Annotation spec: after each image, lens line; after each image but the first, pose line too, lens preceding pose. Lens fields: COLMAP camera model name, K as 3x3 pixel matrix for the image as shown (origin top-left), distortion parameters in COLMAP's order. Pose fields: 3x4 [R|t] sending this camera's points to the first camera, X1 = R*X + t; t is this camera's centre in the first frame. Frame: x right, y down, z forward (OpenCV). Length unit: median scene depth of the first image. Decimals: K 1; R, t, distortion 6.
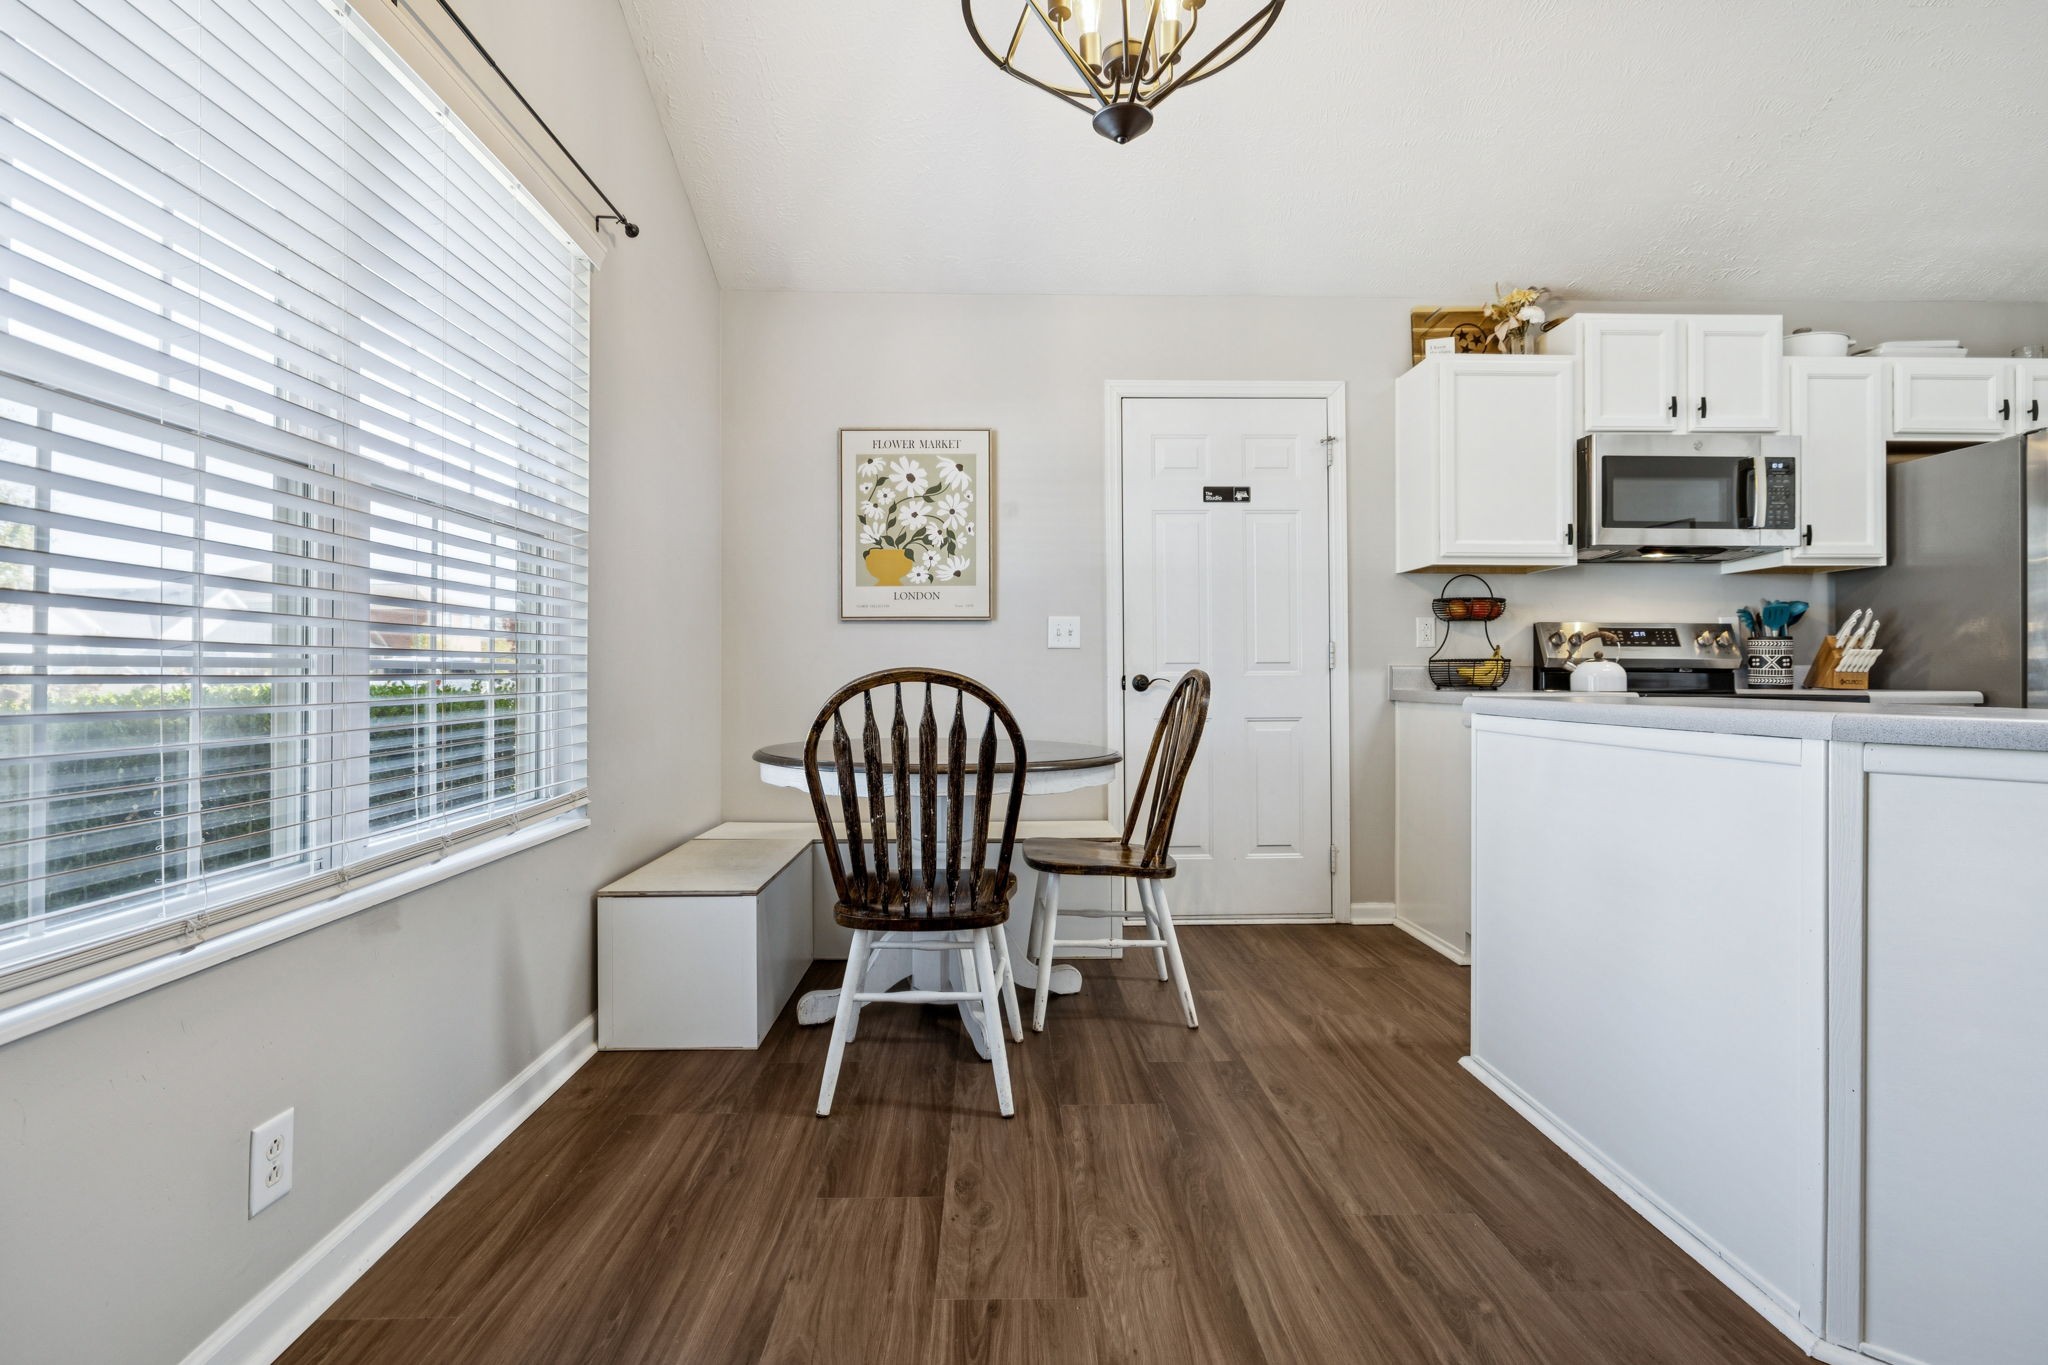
lens RADIAL K [[962.8, 0, 1019.8], [0, 962.8, 665.7], [0, 0, 1]] dist [-0.004240, 0.001121]
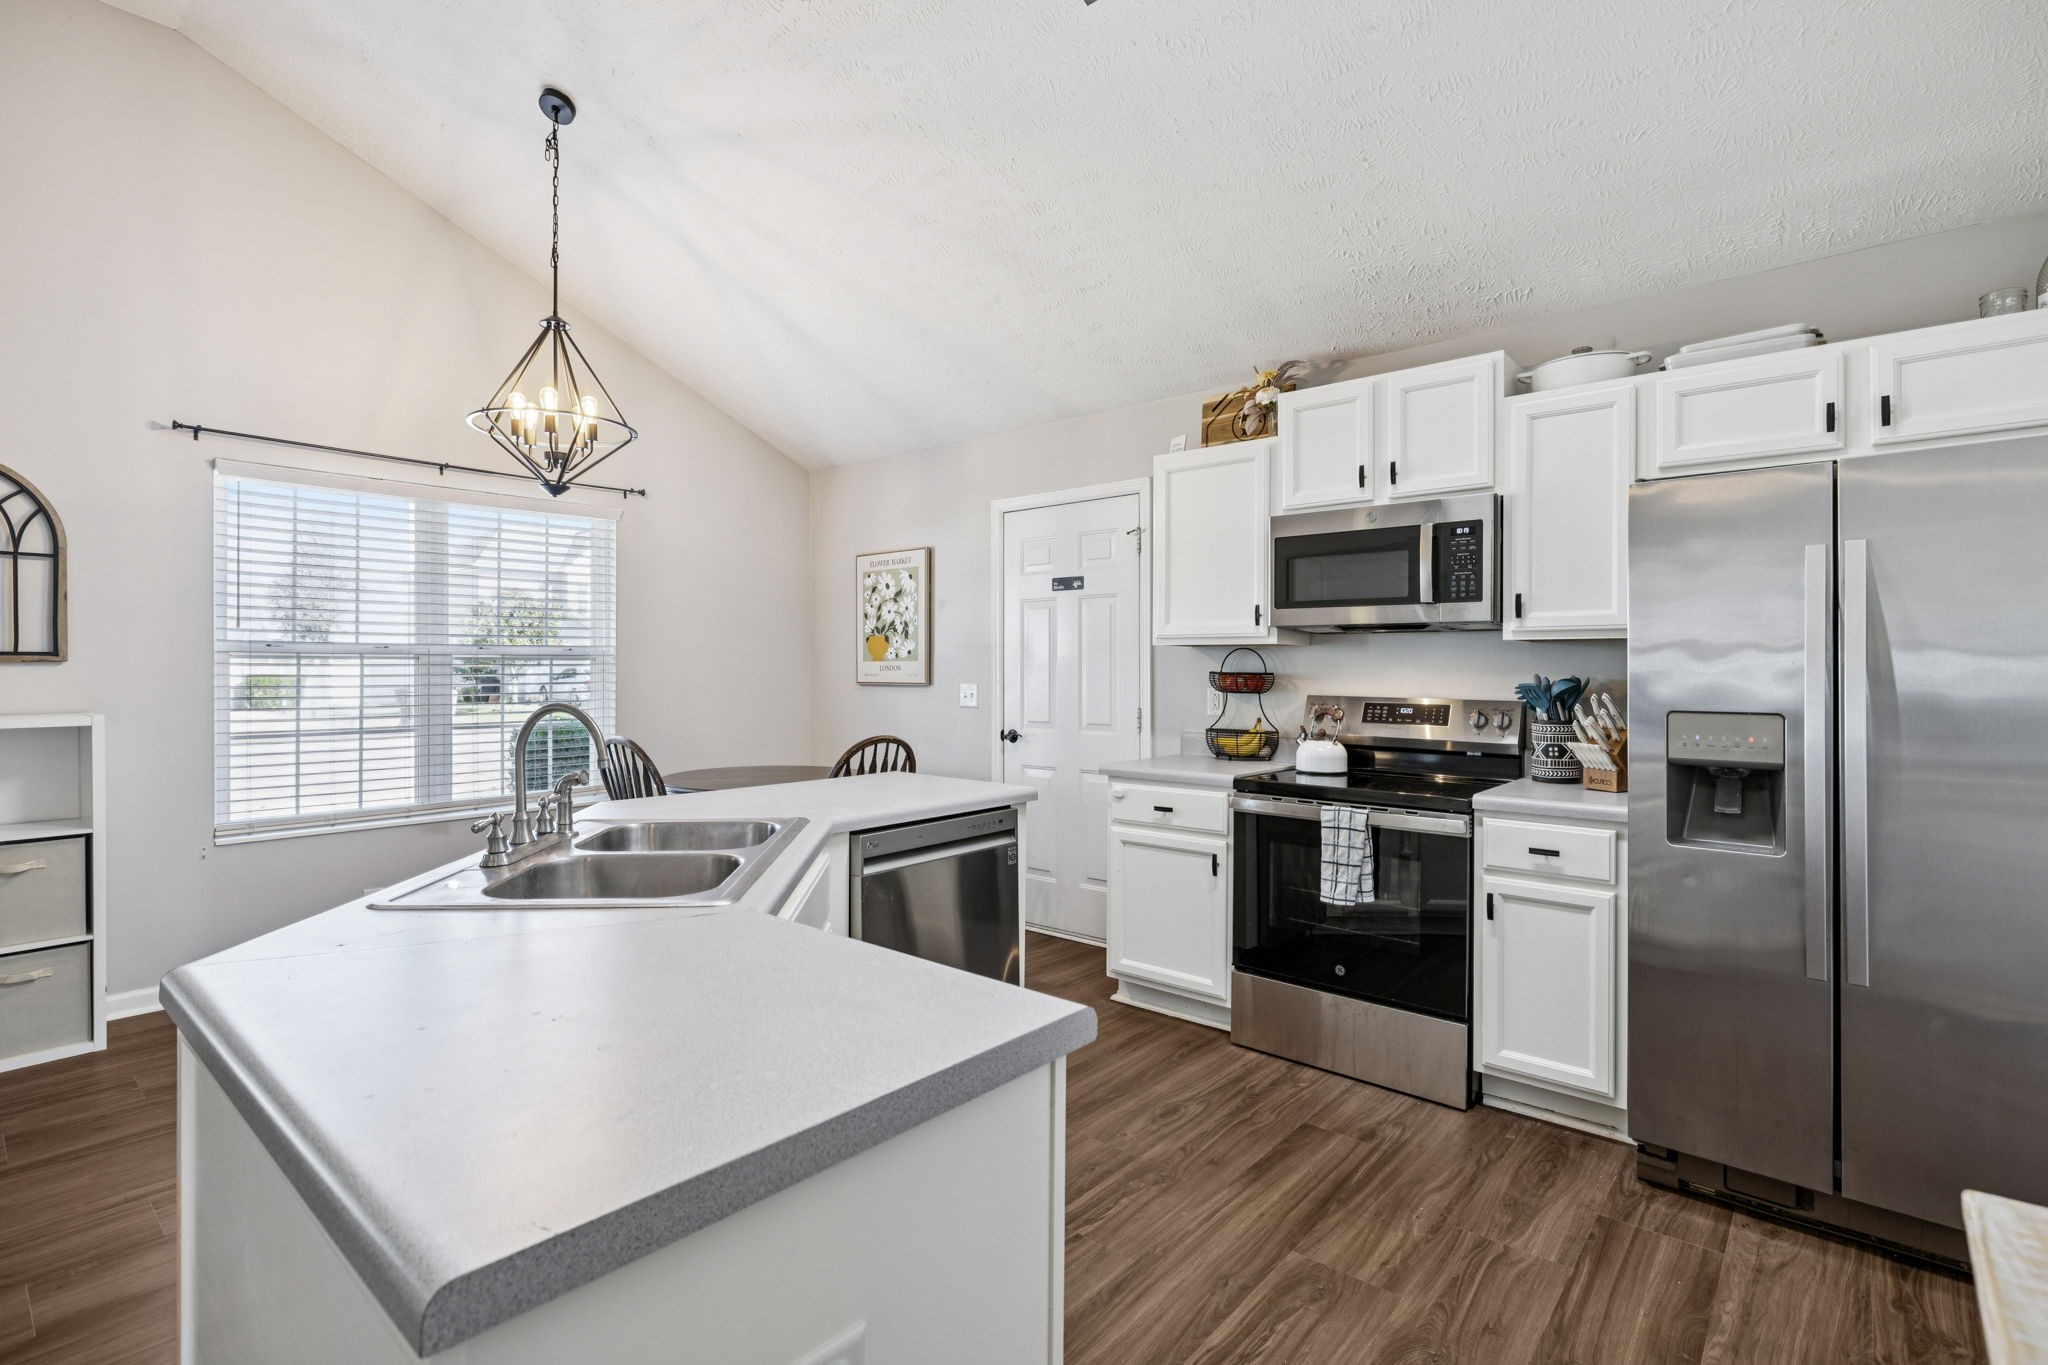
lens RADIAL K [[962.8, 0, 1018.8], [0, 962.8, 668.4], [0, 0, 1]] dist [-0.004240, 0.001121]
pose [[0.742723, 0.003260, -0.669591, 0.997316], [-0.000210, 0.999989, 0.004635, -0.078675], [0.669599, -0.003302, 0.742716, 0.061250]]
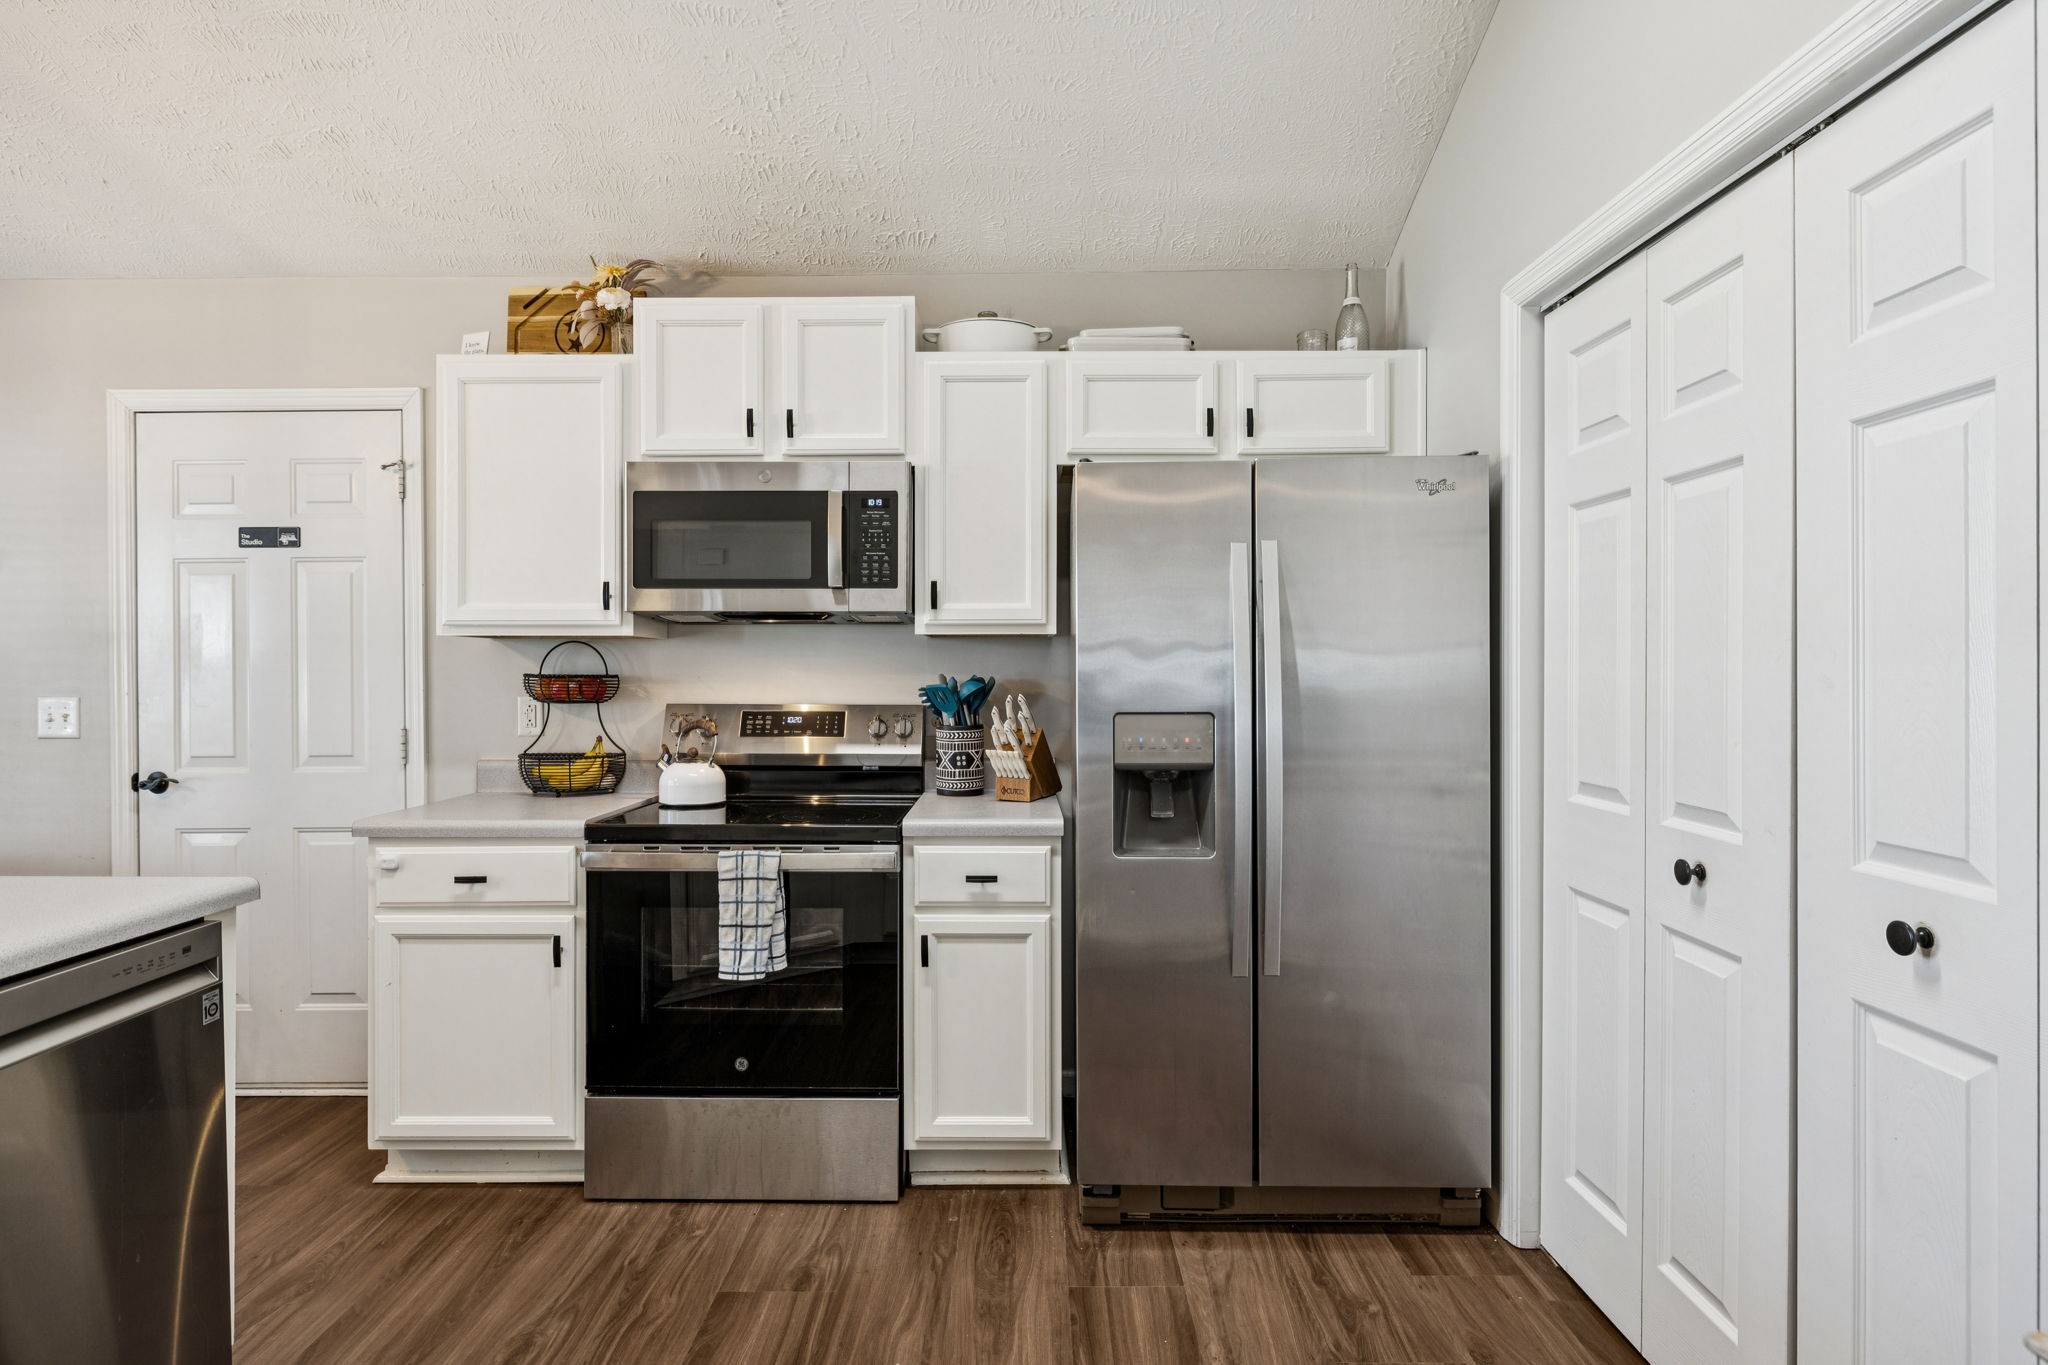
lens RADIAL K [[1080.3, 0, 1023.0], [0, 1080.3, 670.8], [0, 0, 1]] dist [-0.003162, 0.001351]
pose [[0.999571, -0.001700, -0.029223, 0.856531], [0.001919, 0.999970, 0.007468, -0.078180], [0.029210, -0.007521, 0.999545, 0.158575]]
